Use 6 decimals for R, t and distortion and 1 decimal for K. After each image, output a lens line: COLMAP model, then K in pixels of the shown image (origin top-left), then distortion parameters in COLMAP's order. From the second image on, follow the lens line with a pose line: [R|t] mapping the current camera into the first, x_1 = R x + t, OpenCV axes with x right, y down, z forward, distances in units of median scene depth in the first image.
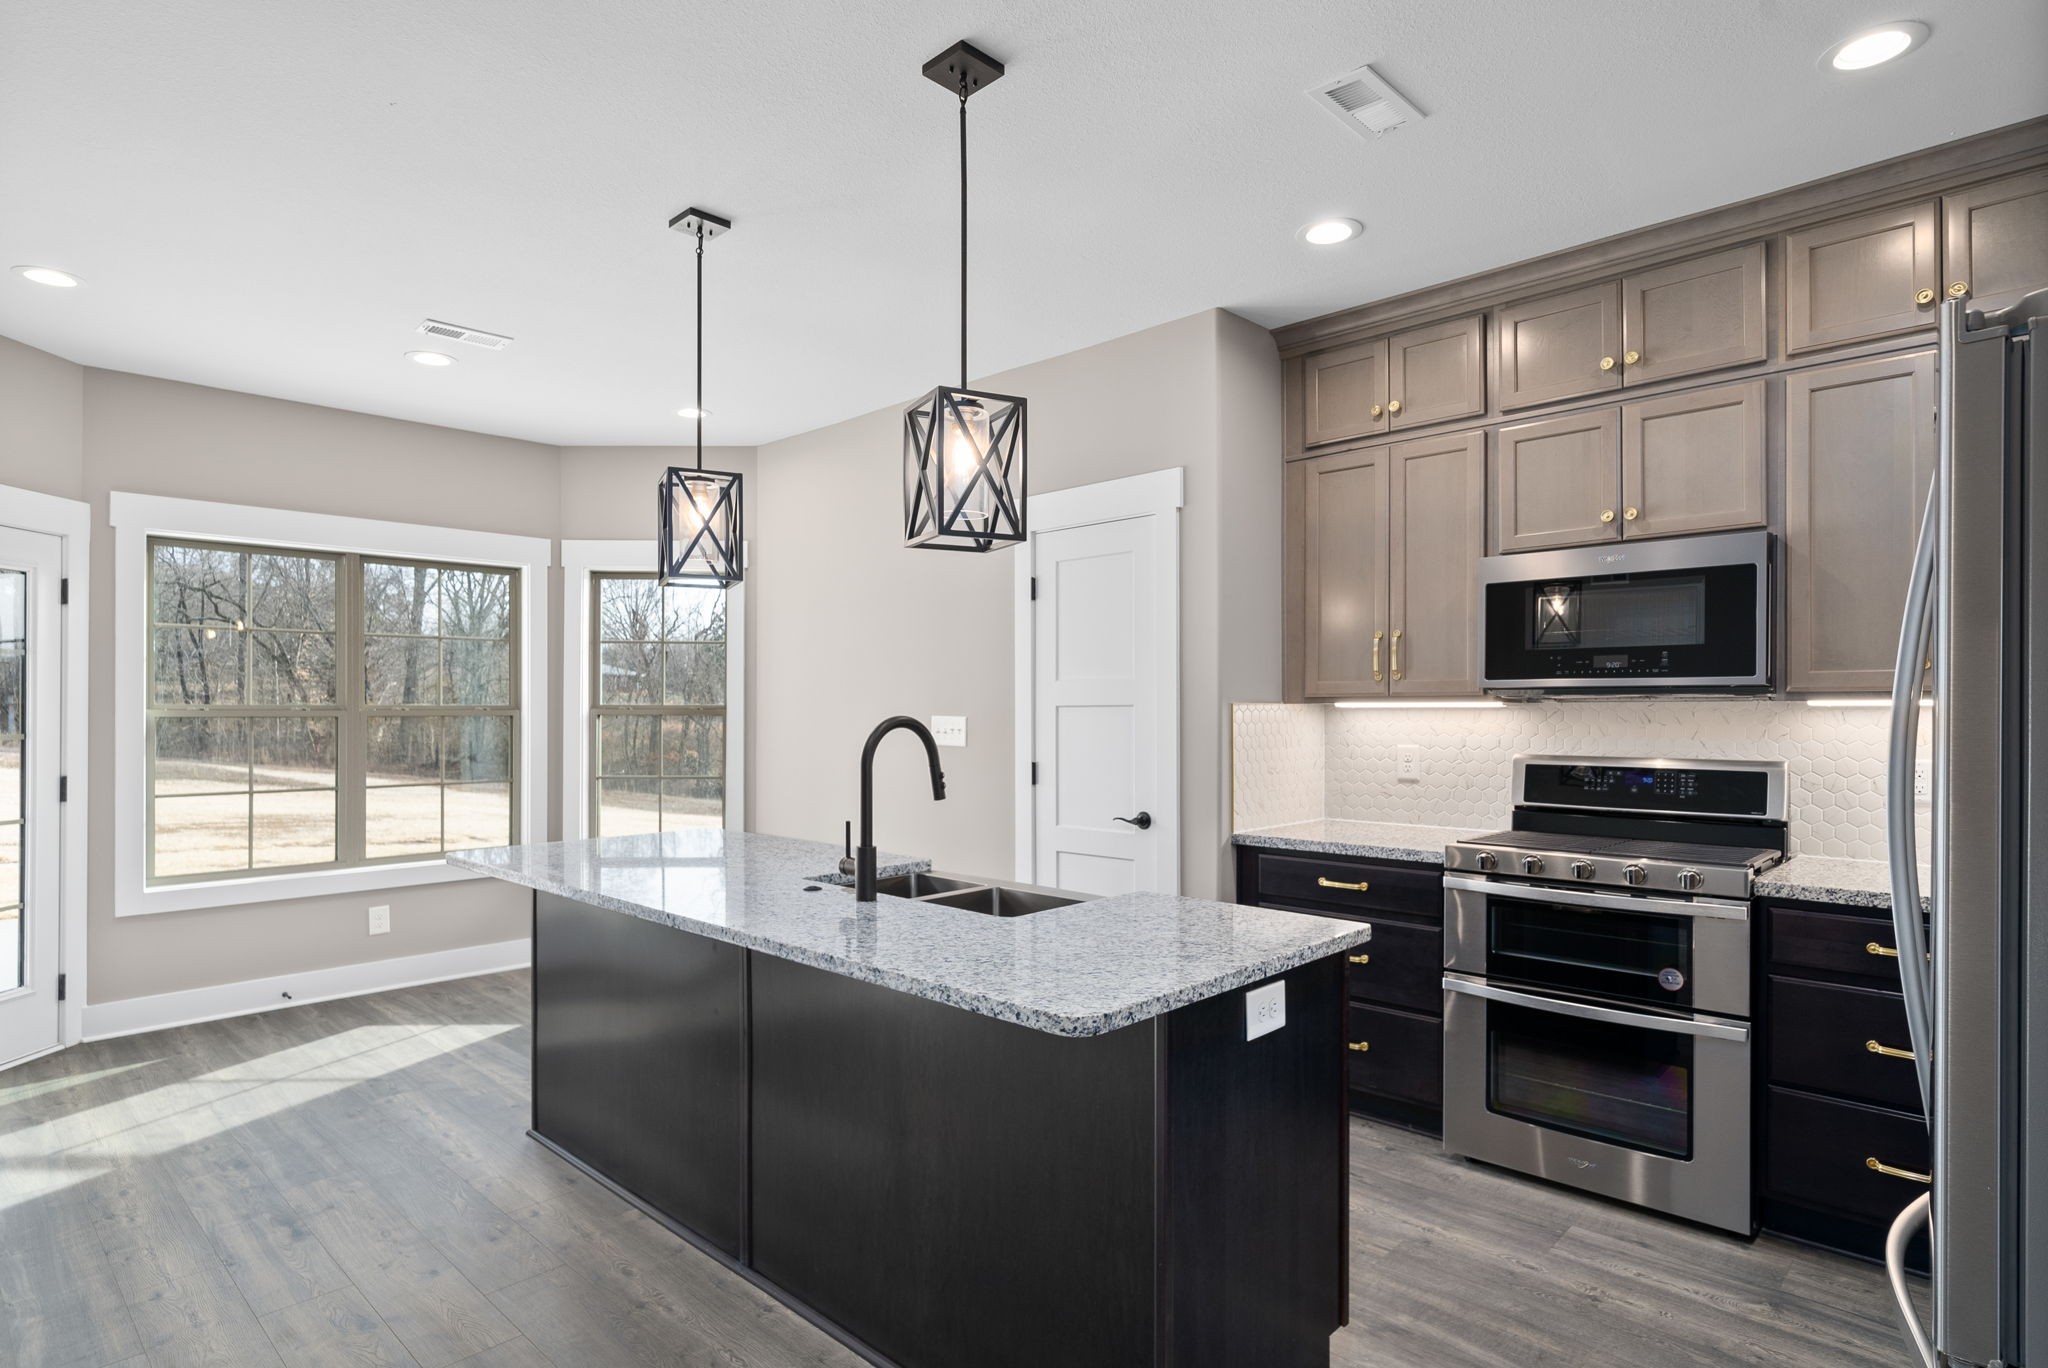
lens RADIAL K [[1087.7, 0, 1018.6], [0, 1087.7, 716.0], [0, 0, 1]] dist [0.005223, 0.000529]
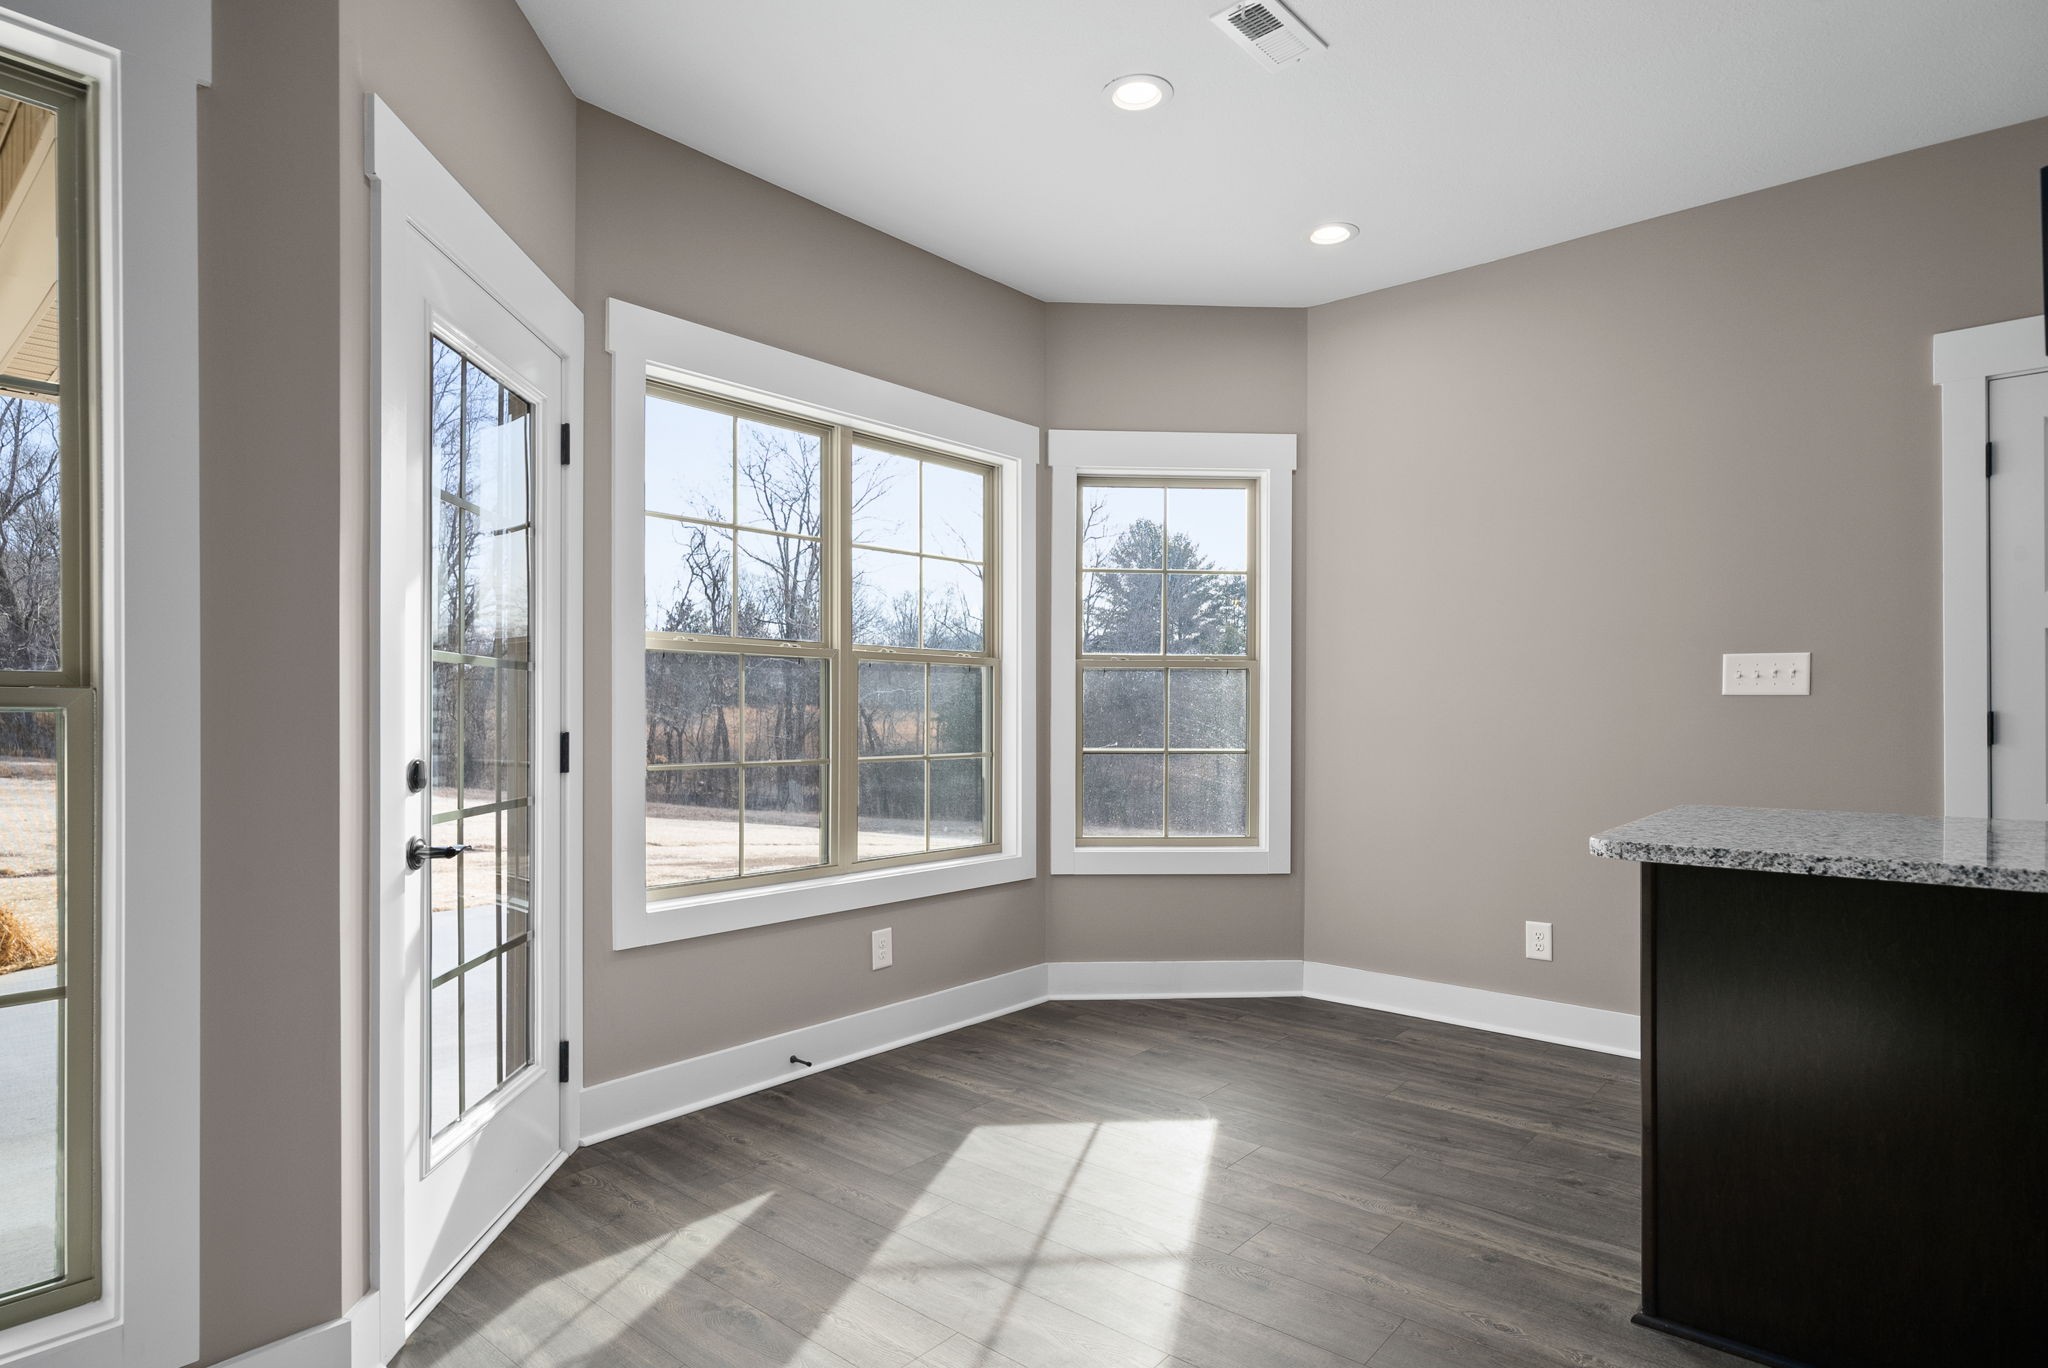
lens RADIAL K [[1105.7, 0, 1017.3], [0, 1105.7, 720.1], [0, 0, 1]] dist [0.000042, 0.000432]
pose [[0.998439, 0.000579, 0.055842, -0.666874], [-0.000512, 0.999999, -0.001205, 0.050836], [-0.055843, 0.001174, 0.998439, 0.349439]]
